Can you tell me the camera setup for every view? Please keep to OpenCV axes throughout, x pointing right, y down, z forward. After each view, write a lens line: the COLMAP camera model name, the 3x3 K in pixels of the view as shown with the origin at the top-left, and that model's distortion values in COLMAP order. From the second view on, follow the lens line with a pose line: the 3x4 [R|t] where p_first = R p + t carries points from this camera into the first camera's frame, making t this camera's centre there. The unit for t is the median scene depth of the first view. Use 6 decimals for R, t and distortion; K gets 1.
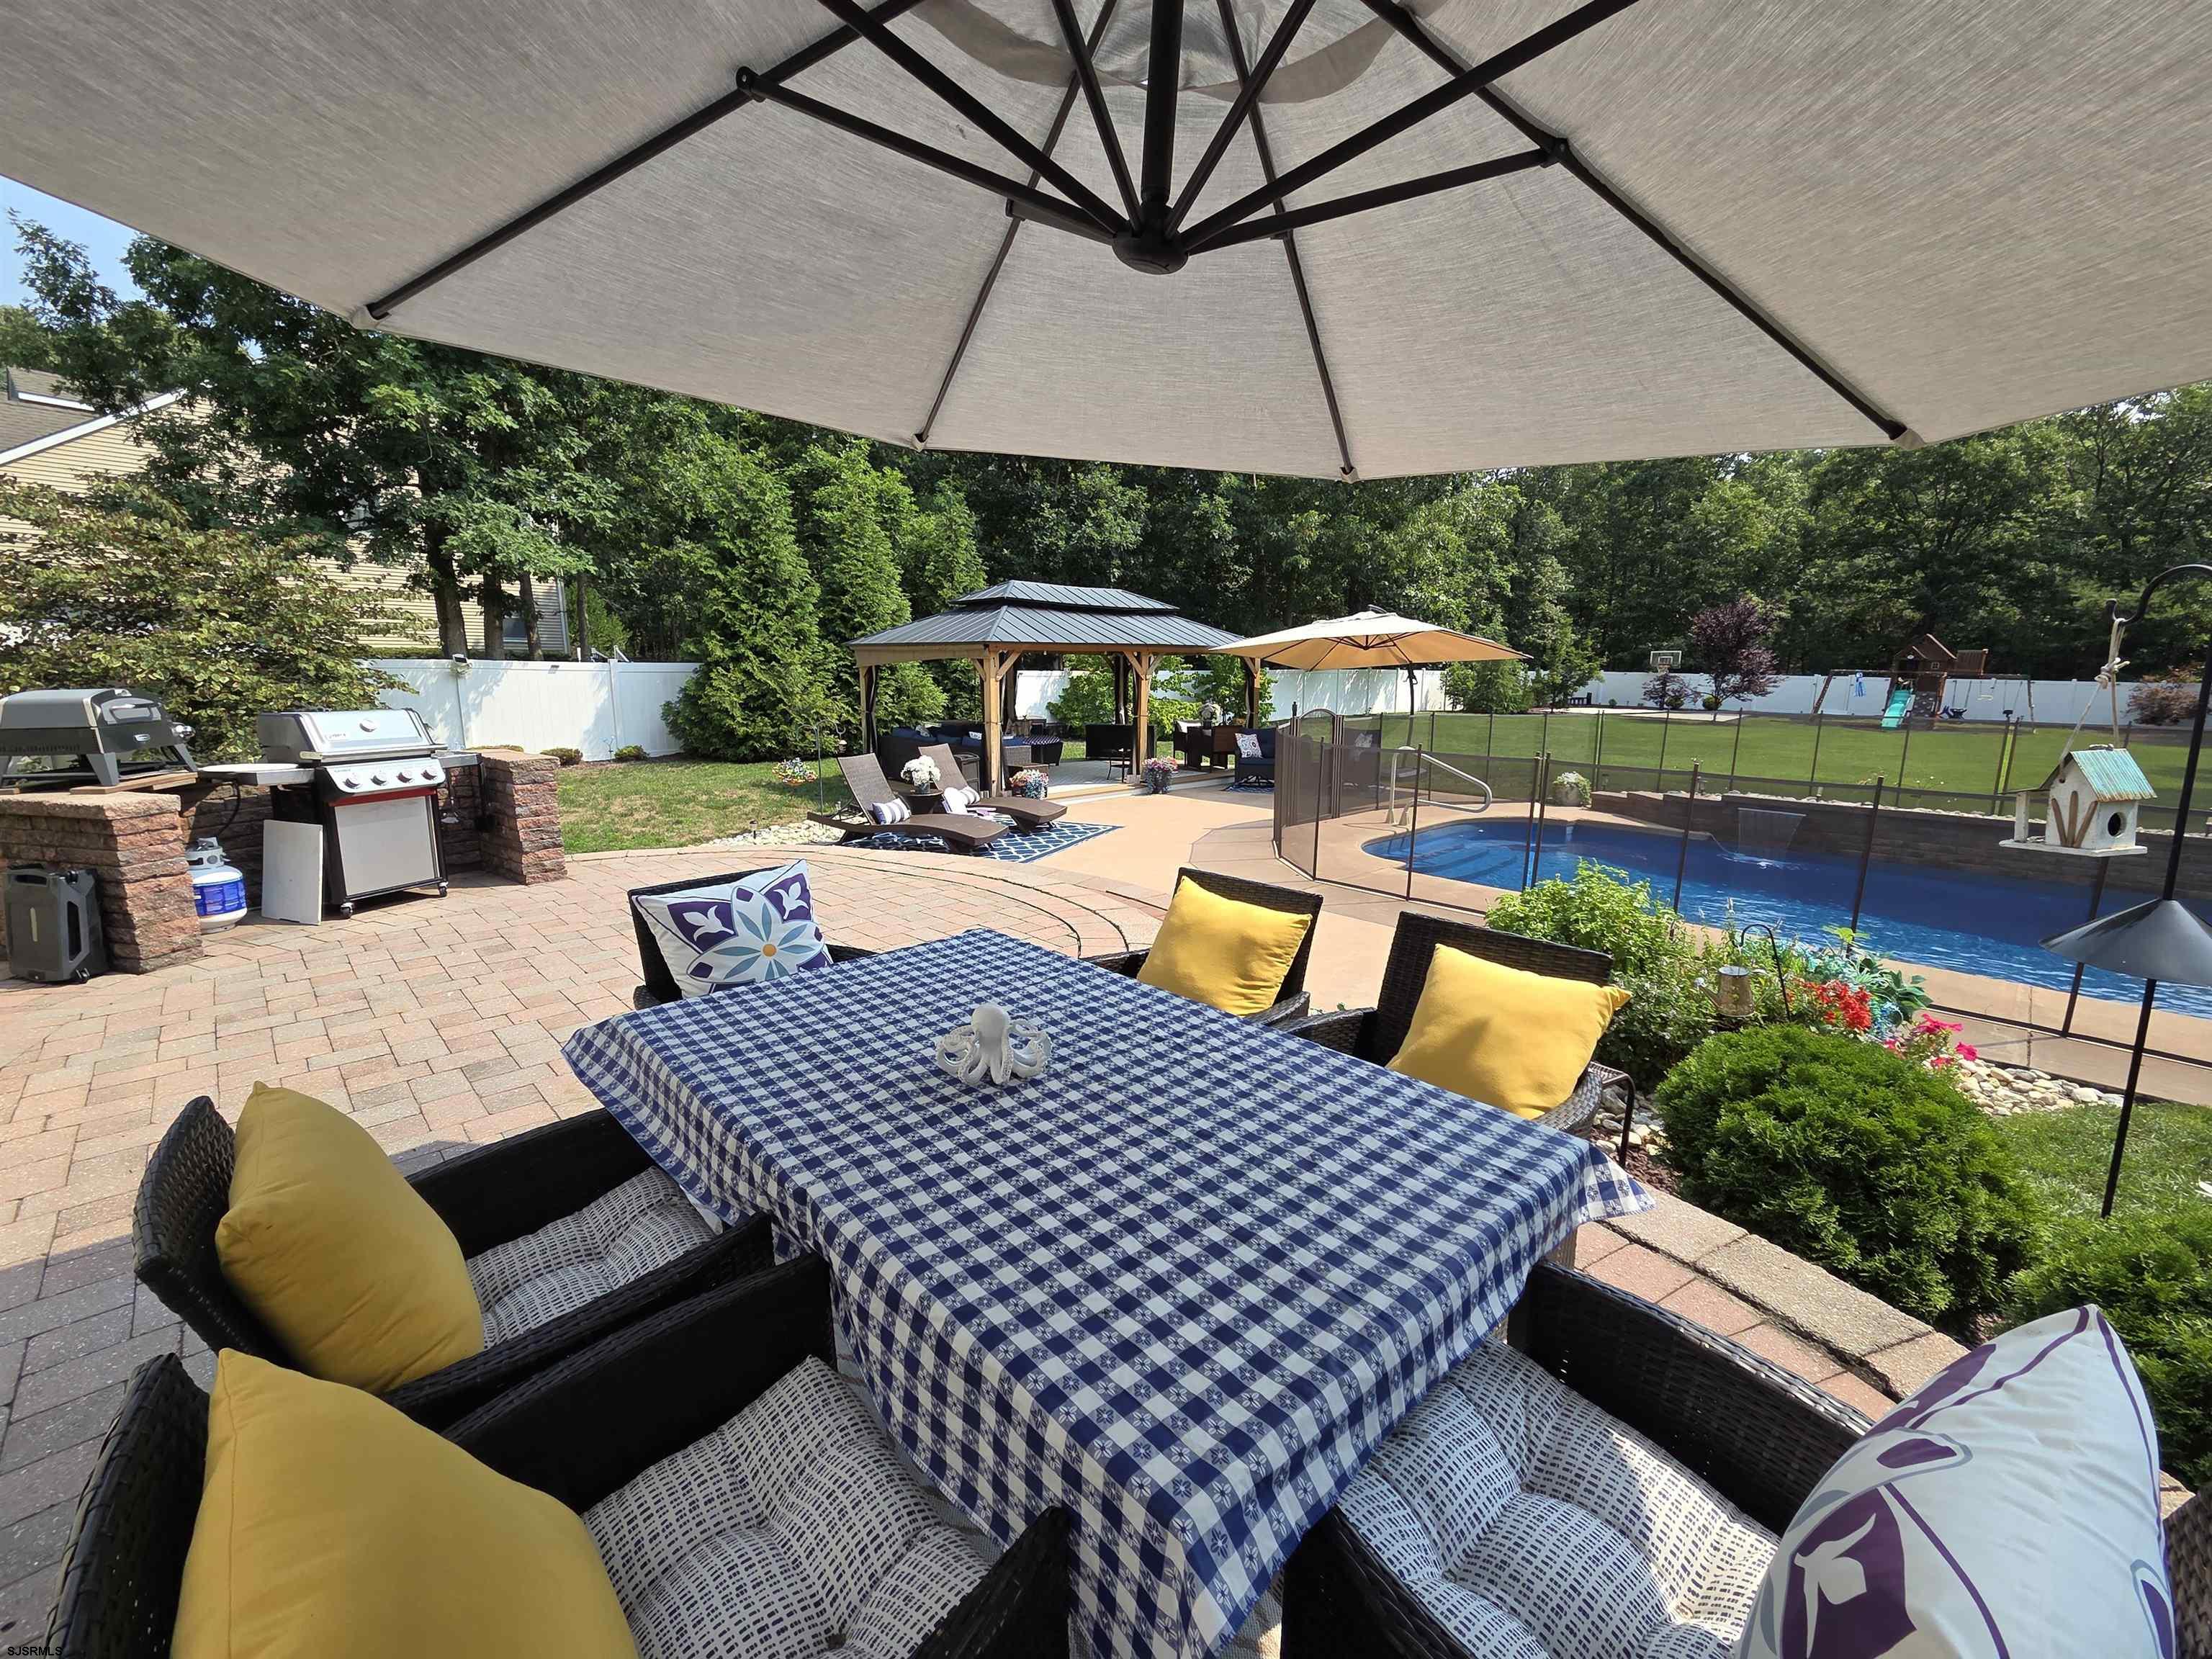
lens RADIAL K [[906.5, 0, 1105.6], [0, 906.5, 829.7], [0, 0, 1]] dist [0.002524, -0.002101]
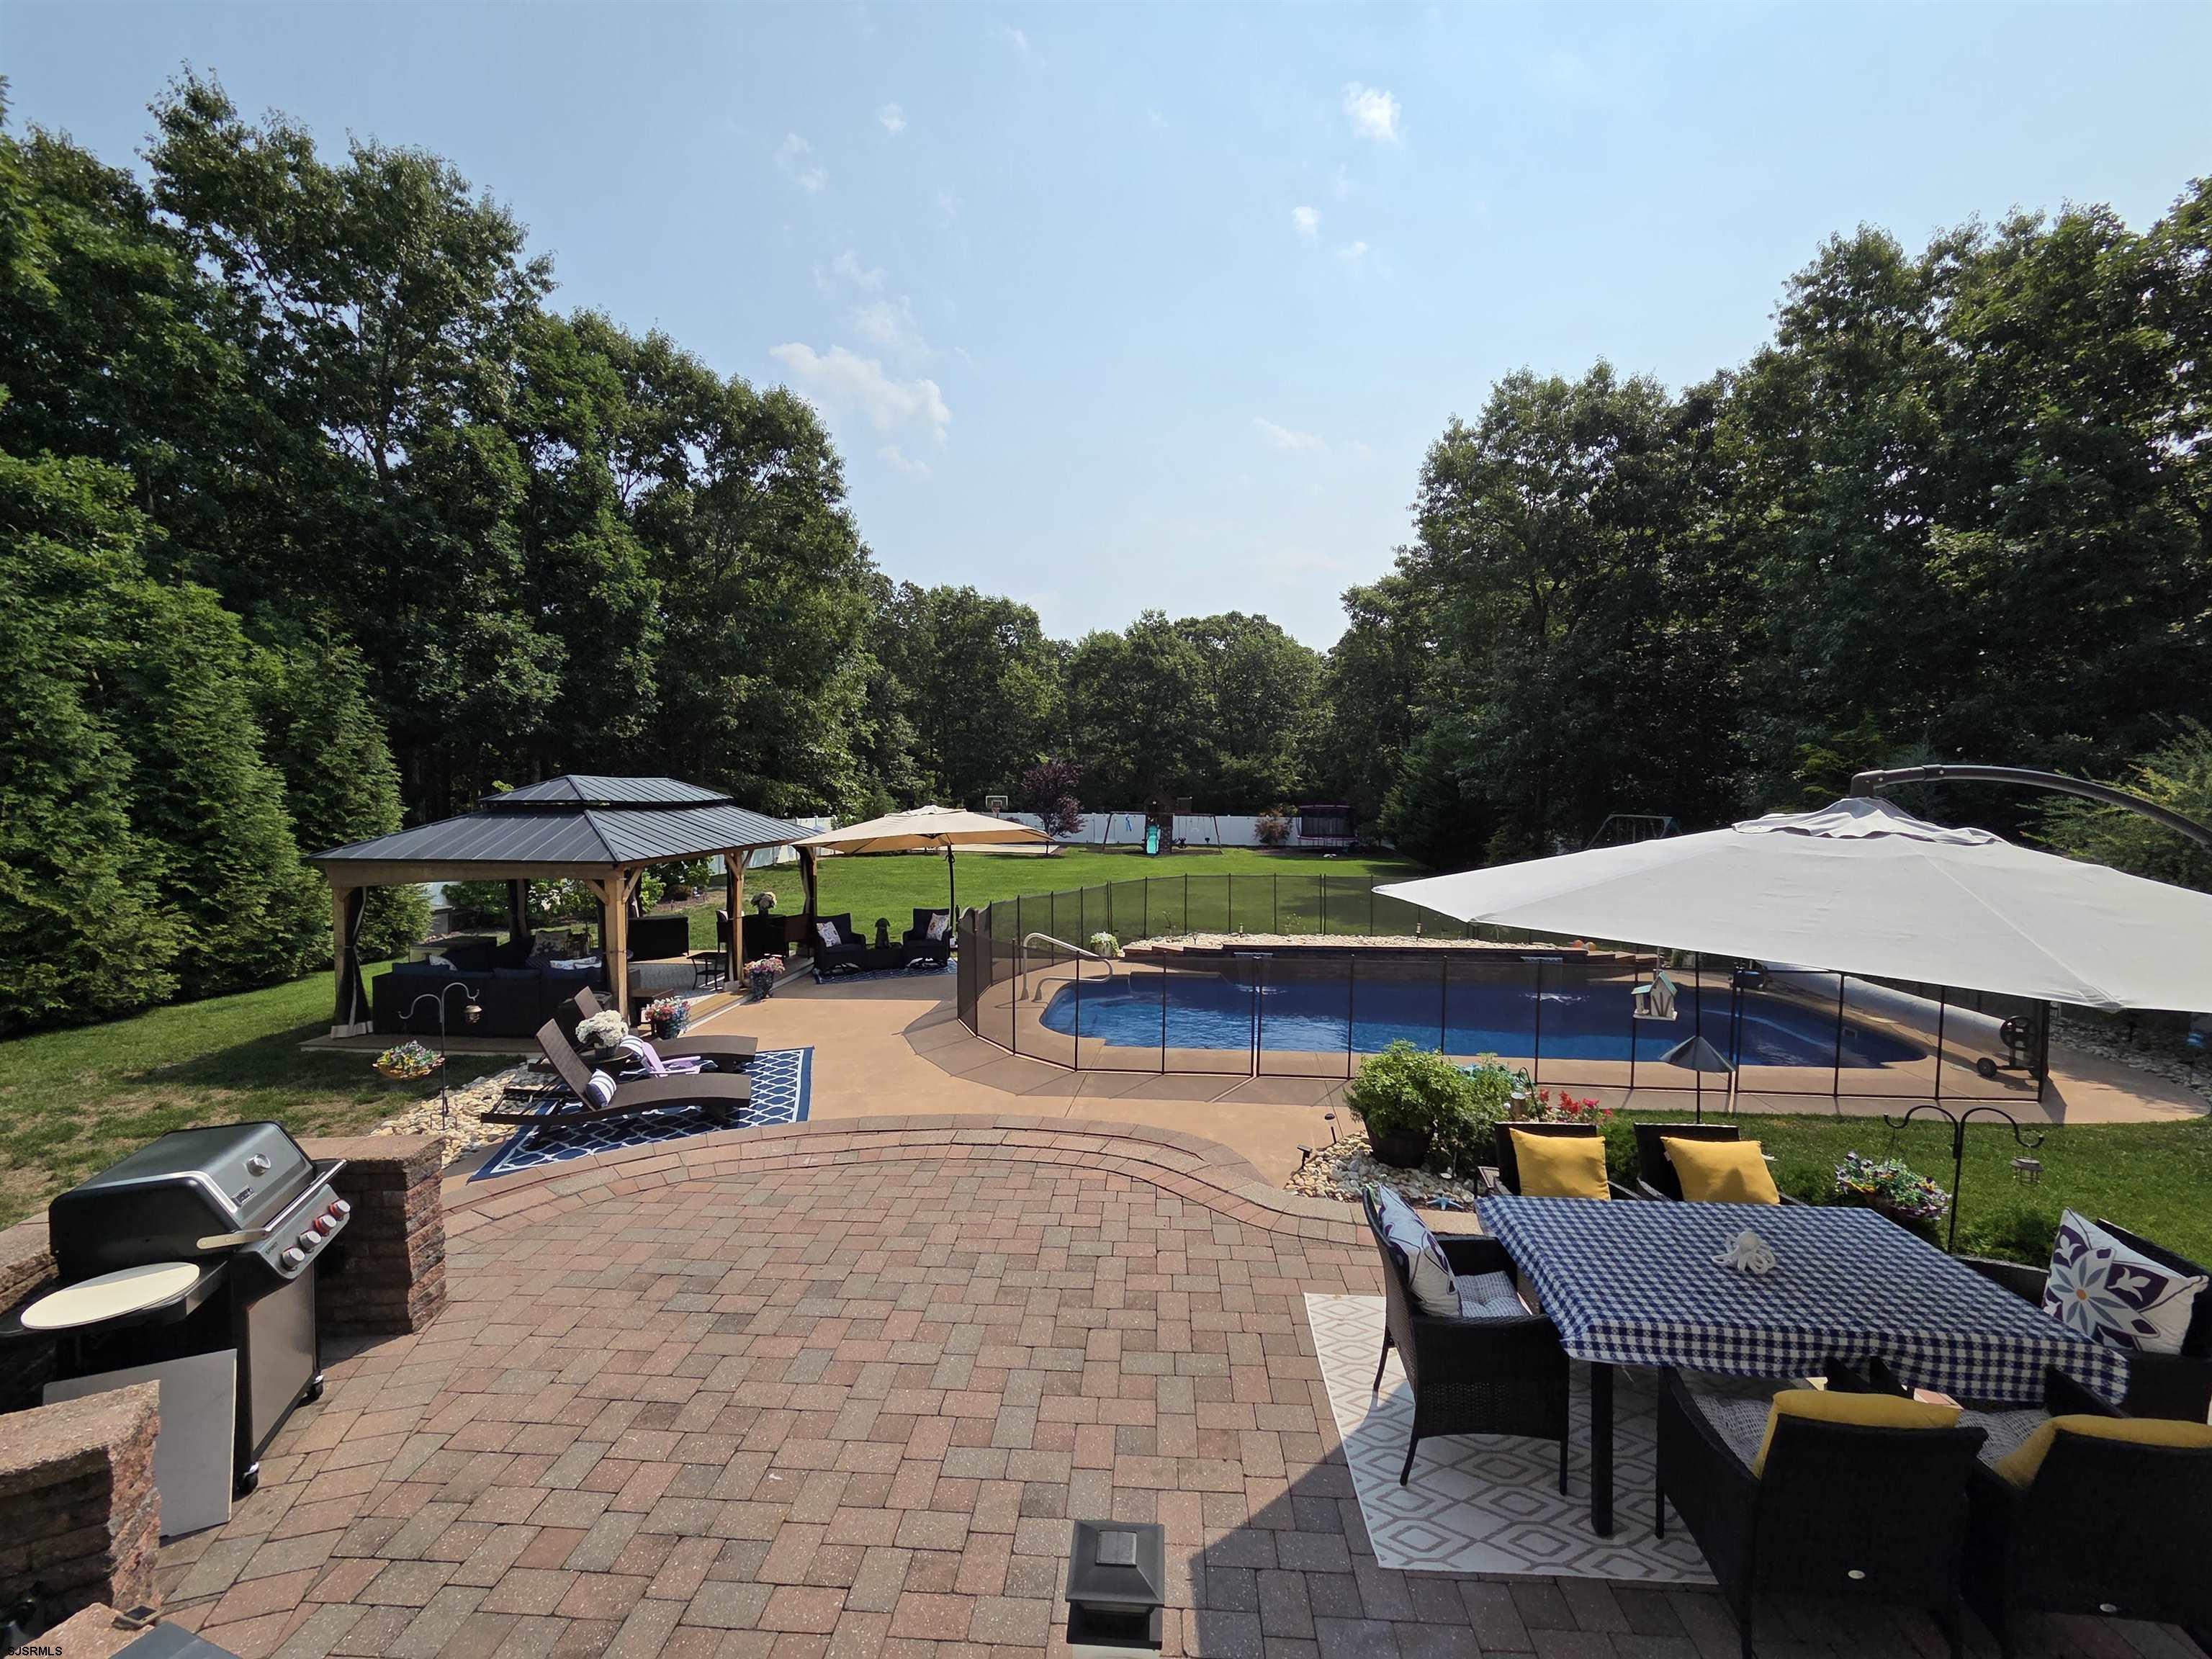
lens RADIAL K [[906.5, 0, 1106.3], [0, 906.5, 830.7], [0, 0, 1]] dist [0.002524, -0.002101]
pose [[0.740977, -0.032865, 0.670726, -0.120823], [0.122737, 0.988605, -0.087151, -0.033659], [-0.660219, 0.146900, 0.736567, 0.013558]]
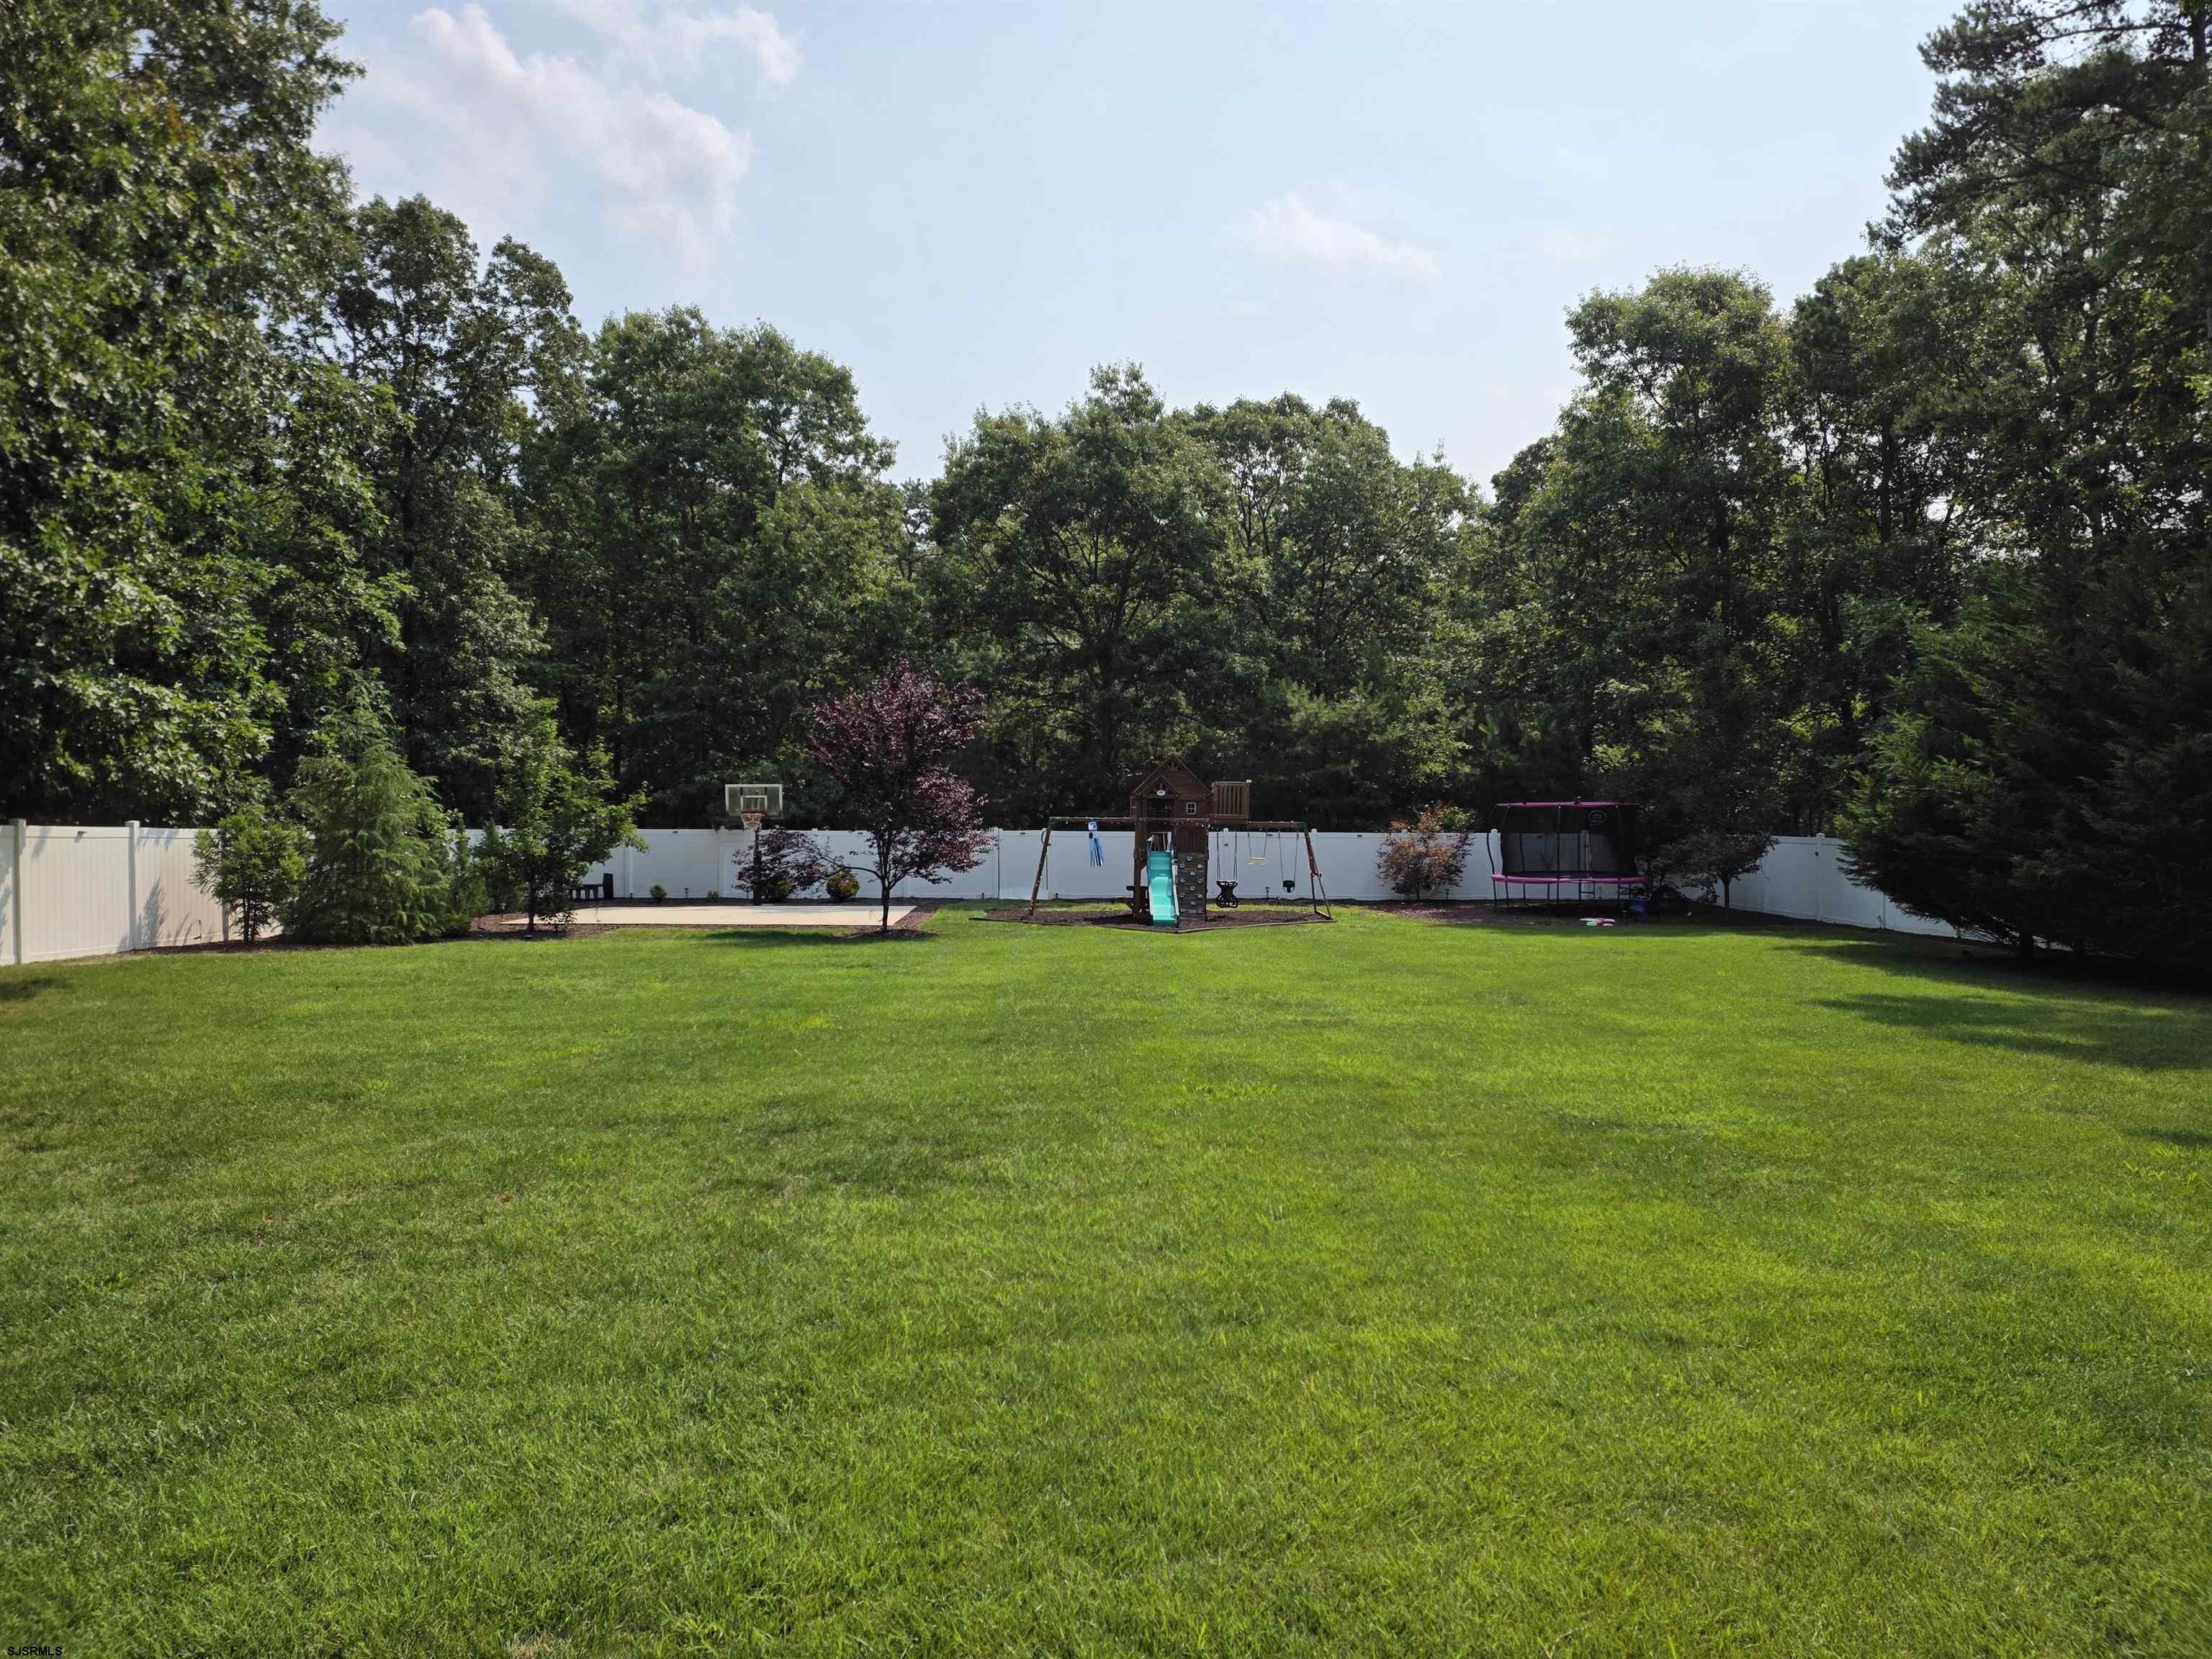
lens RADIAL K [[1438.9, 0, 1148.3], [0, 1438.9, 841.9], [0, 0, 1]] dist [0.053831, -0.021042]
pose [[0.655168, -0.018017, 0.755268, 0.223705], [0.145186, 0.984084, -0.102468, -0.073393], [-0.741401, 0.176788, 0.647357, 0.450971]]
